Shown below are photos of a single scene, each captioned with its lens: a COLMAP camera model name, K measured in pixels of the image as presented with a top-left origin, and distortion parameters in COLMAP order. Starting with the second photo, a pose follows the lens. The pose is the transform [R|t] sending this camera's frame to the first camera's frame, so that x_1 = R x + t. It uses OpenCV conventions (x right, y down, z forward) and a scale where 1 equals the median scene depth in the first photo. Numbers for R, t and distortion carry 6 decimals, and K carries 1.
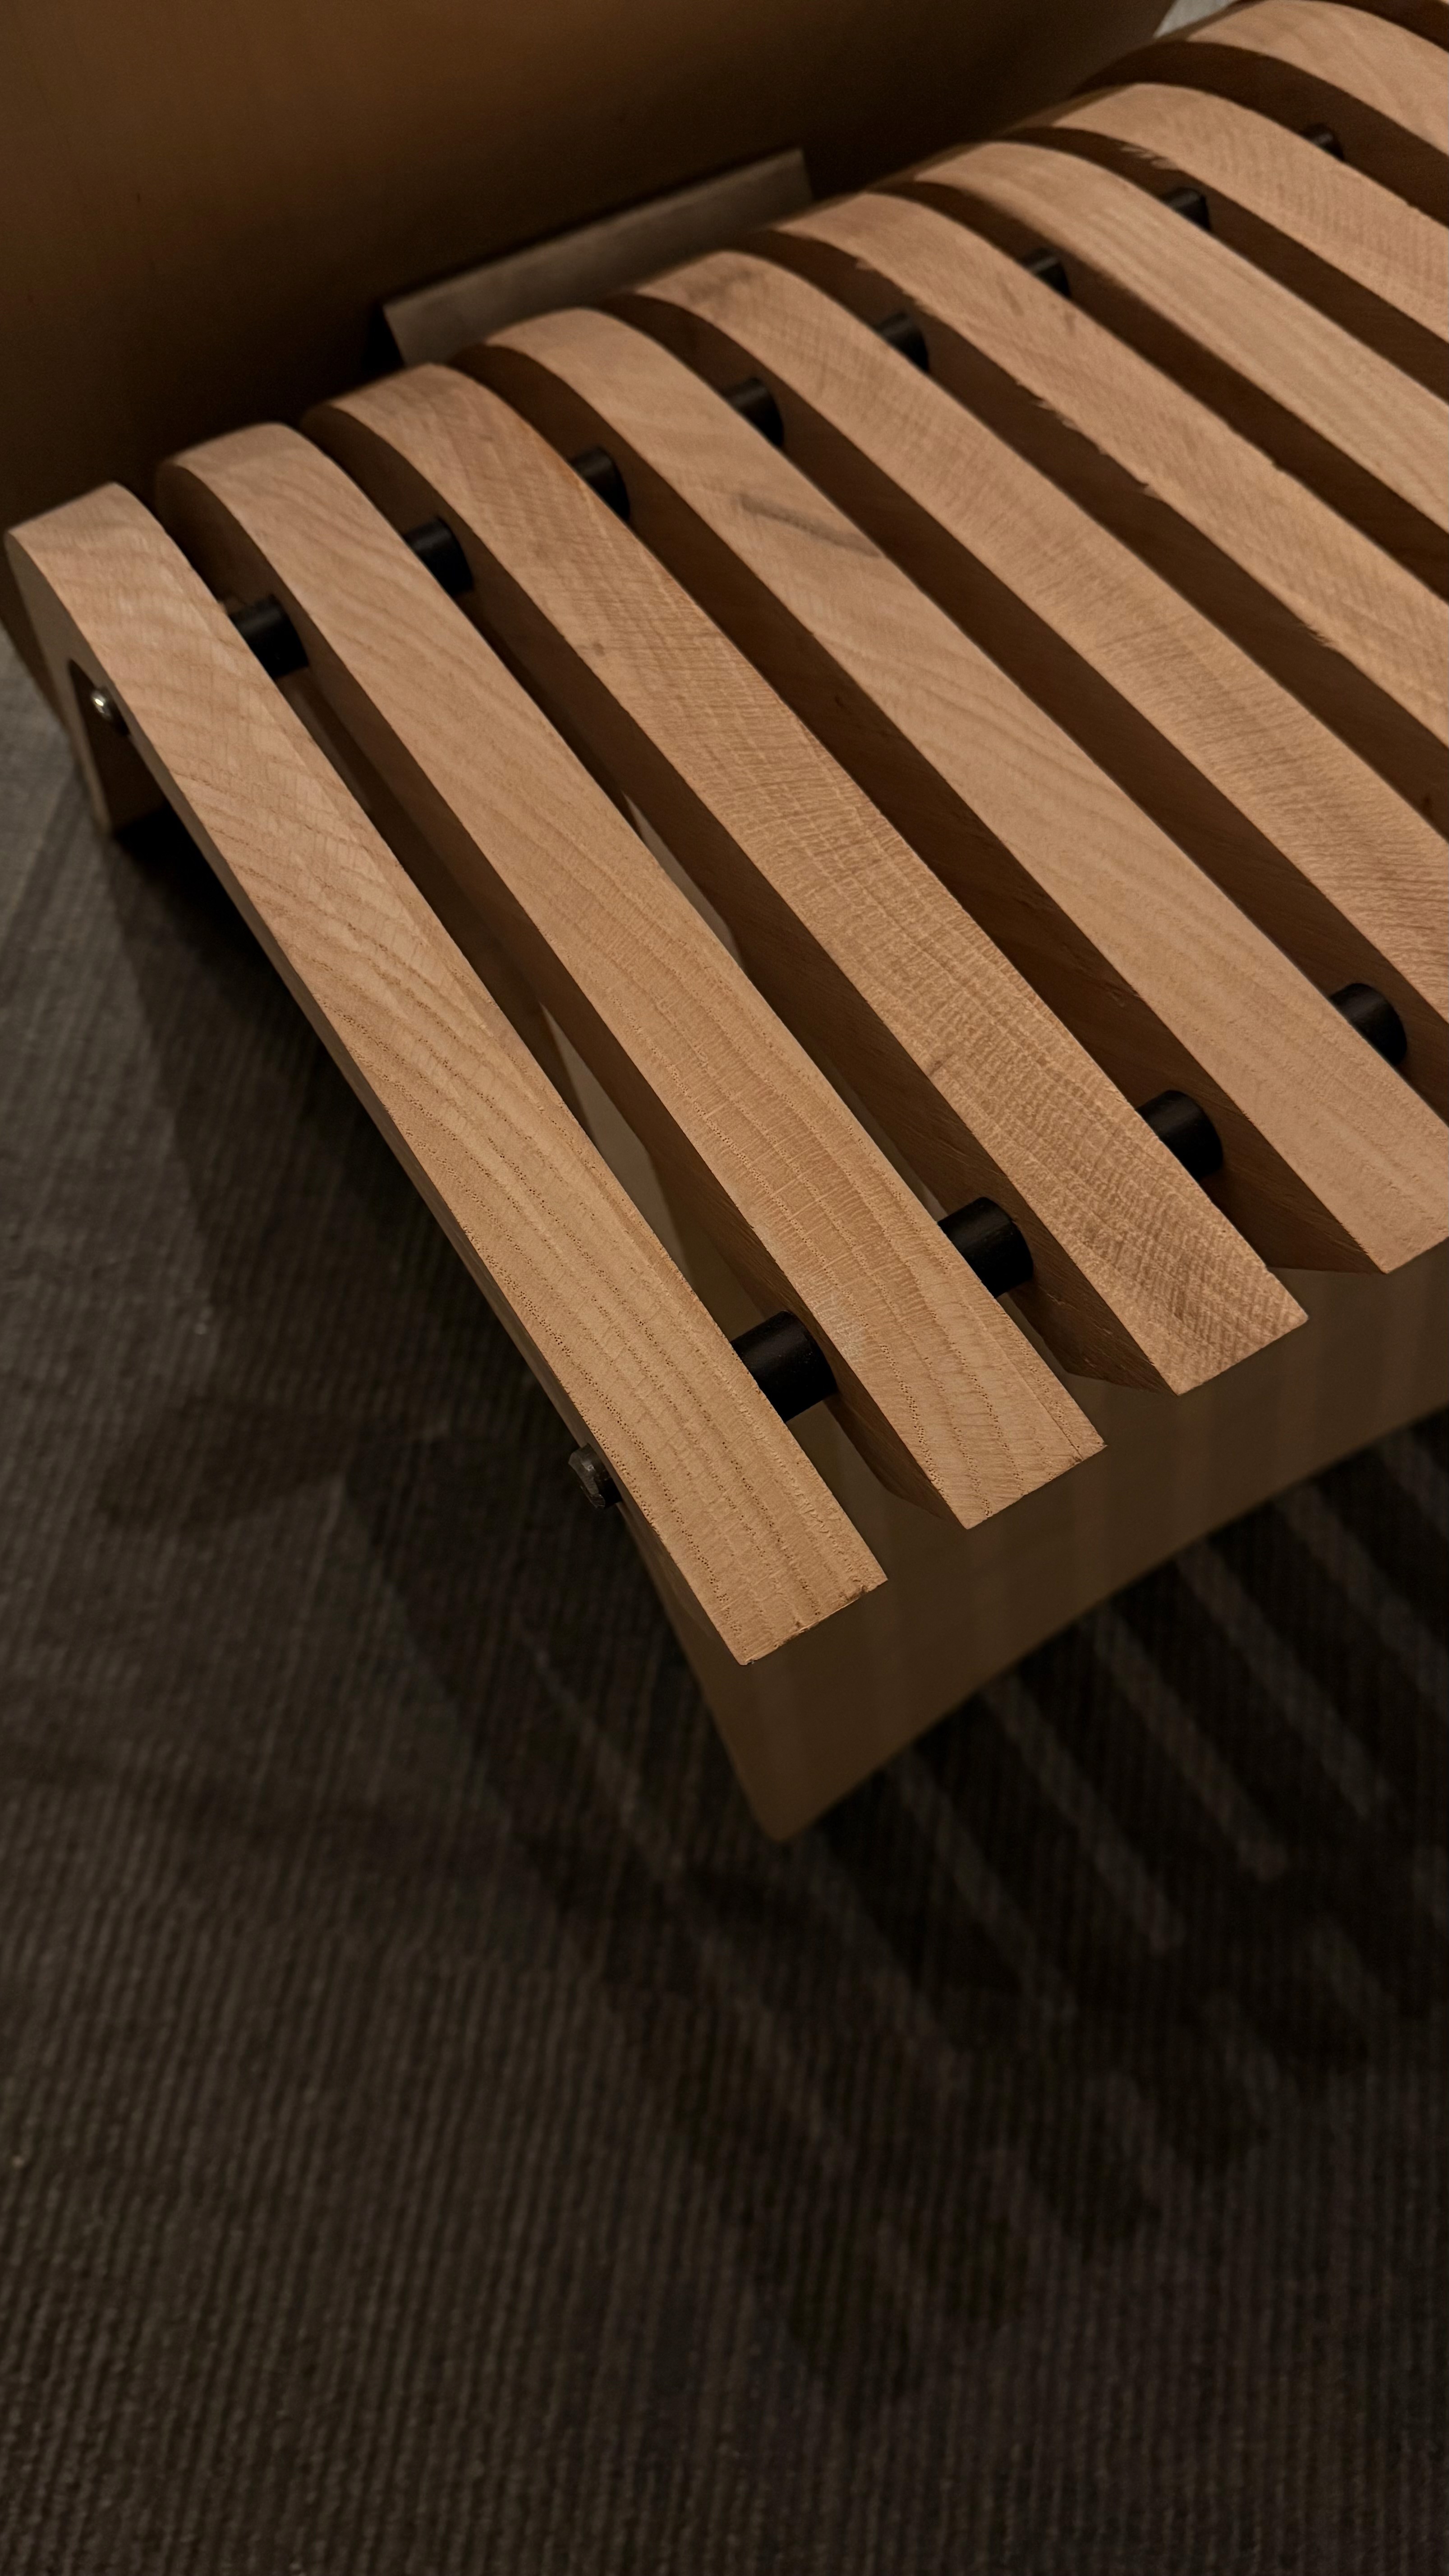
lens RADIAL K [[1948.3, 0, 733.3], [0, 1948.3, 1282.1], [0, 0, 1]] dist [0.006358, -0.003222]
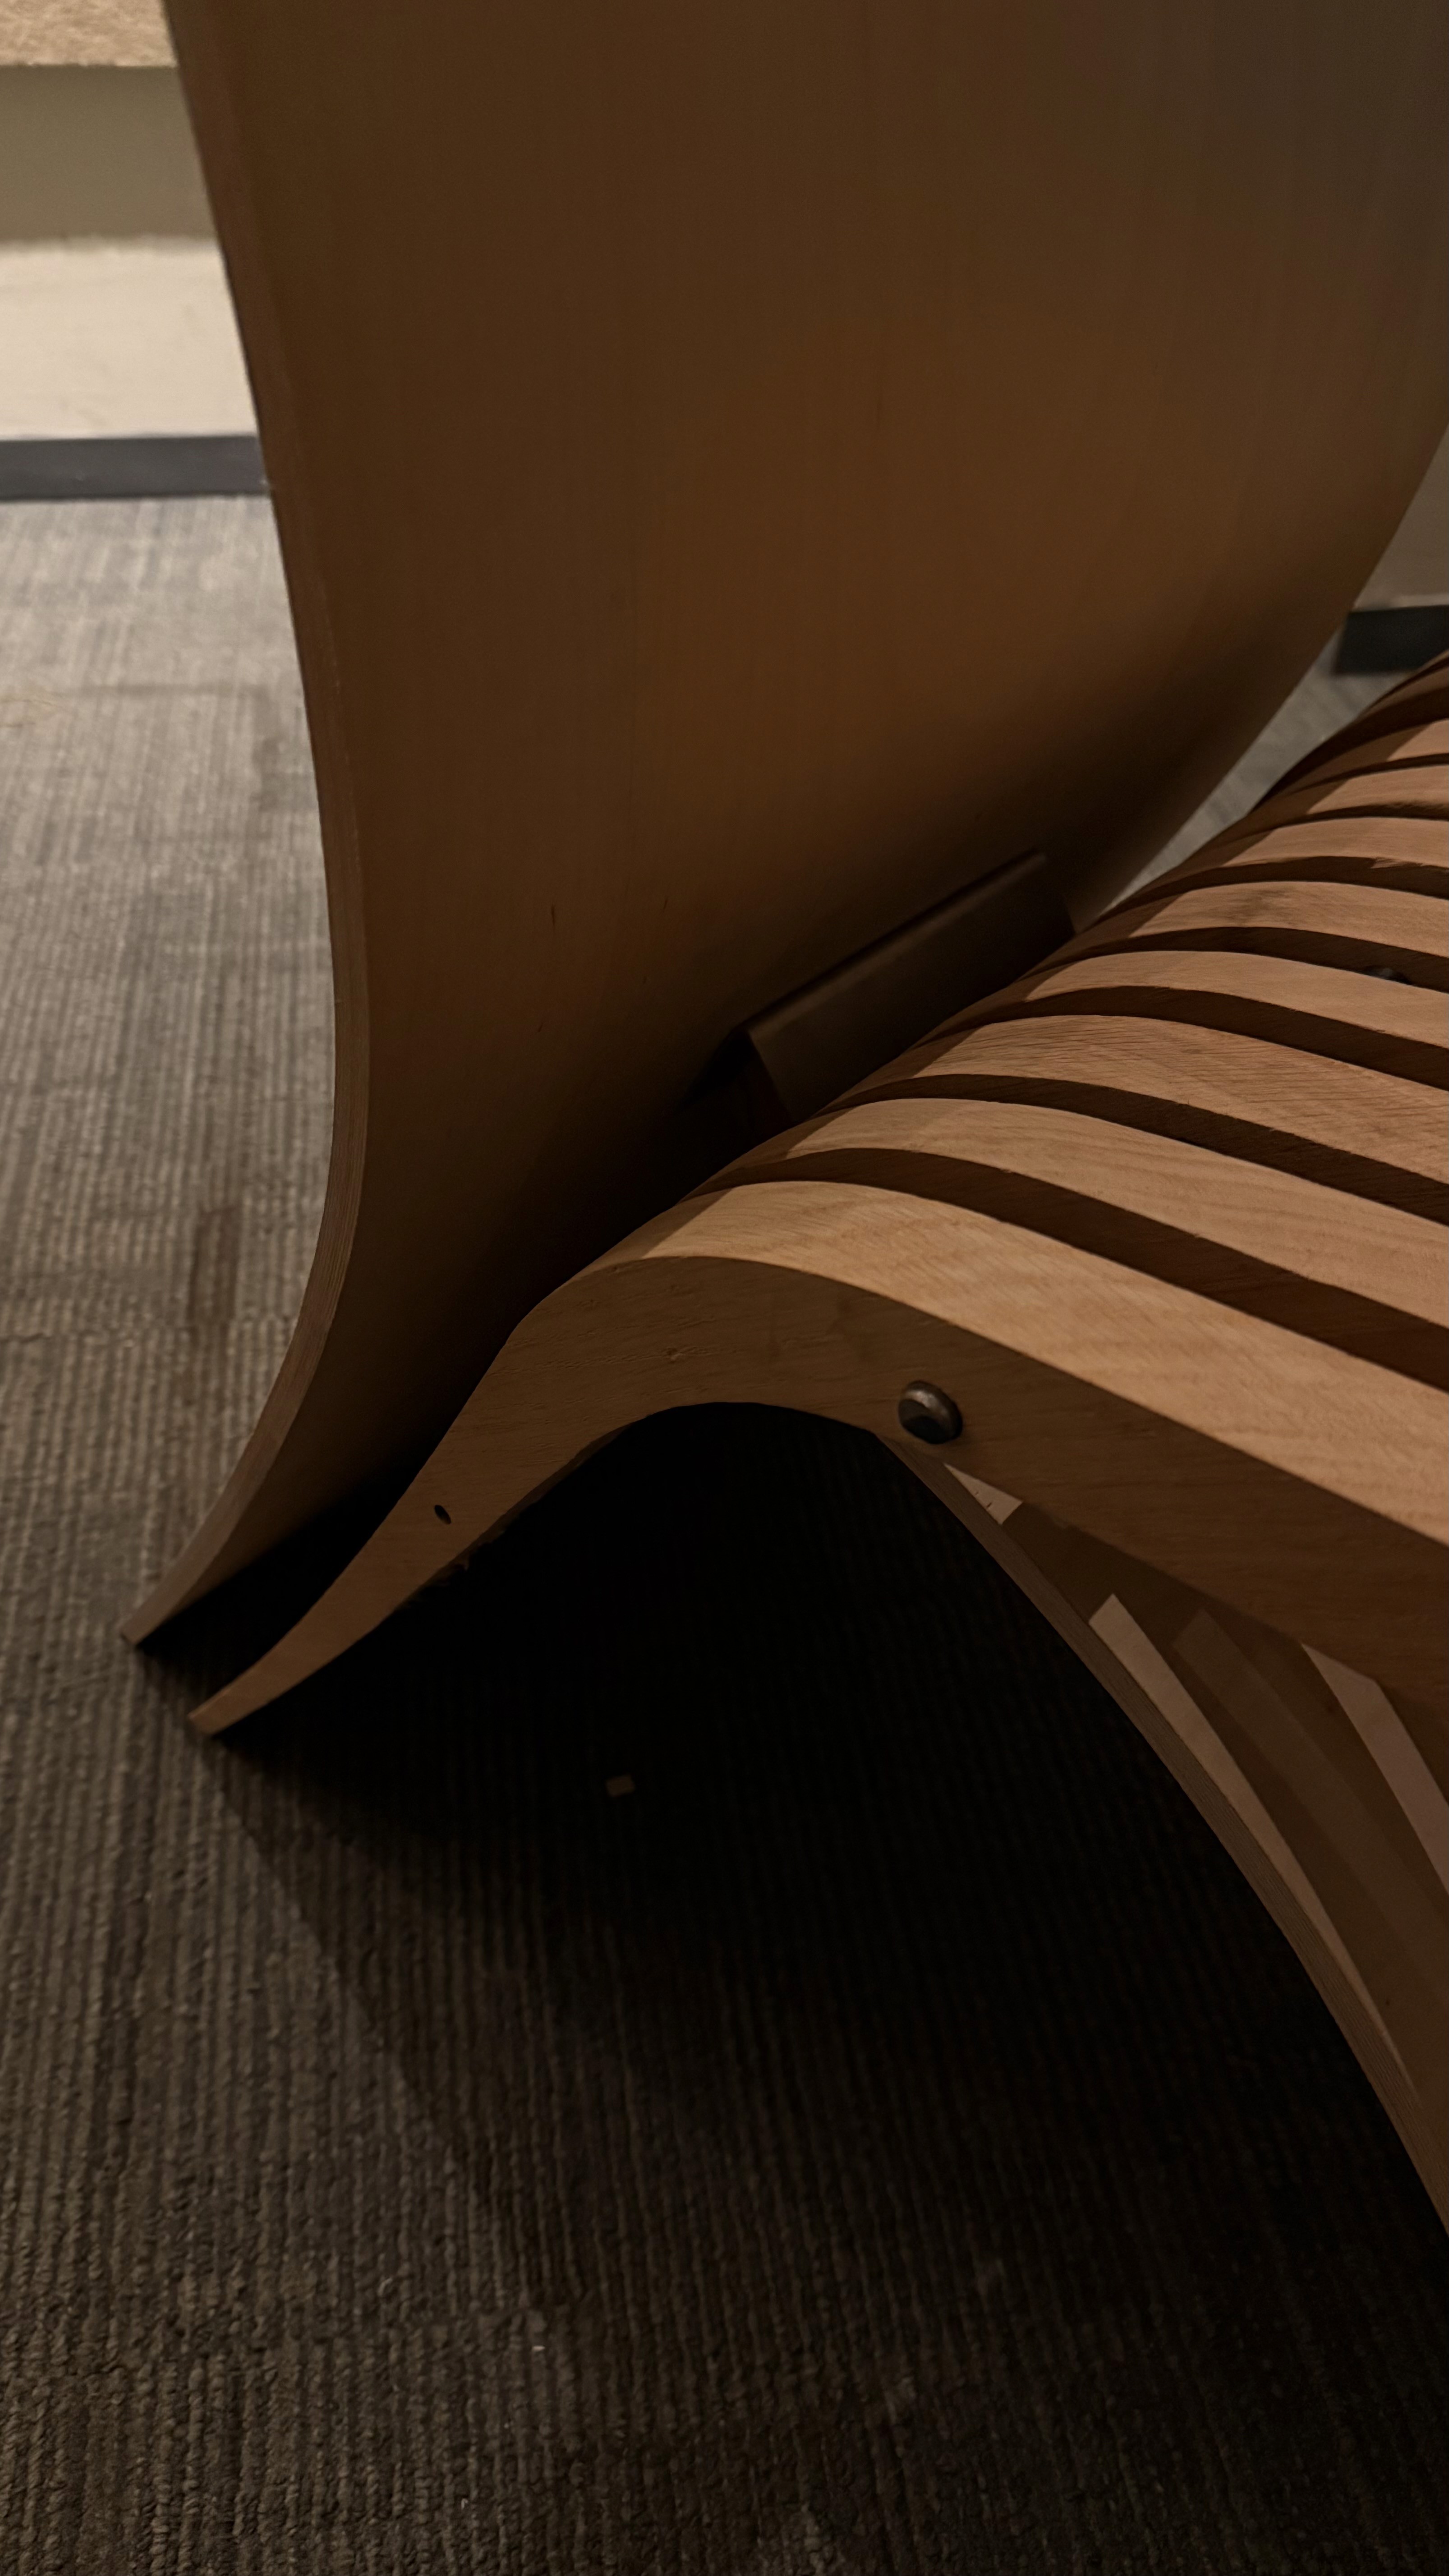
lens RADIAL K [[1948.3, 0, 717.9], [0, 1948.3, 1280.0], [0, 0, 1]] dist [0.006358, -0.003222]
pose [[0.952665, -0.180779, 0.244436, -0.319487], [0.264408, 0.889506, -0.372648, -0.042427], [-0.150060, 0.419640, 0.895201, 0.170196]]
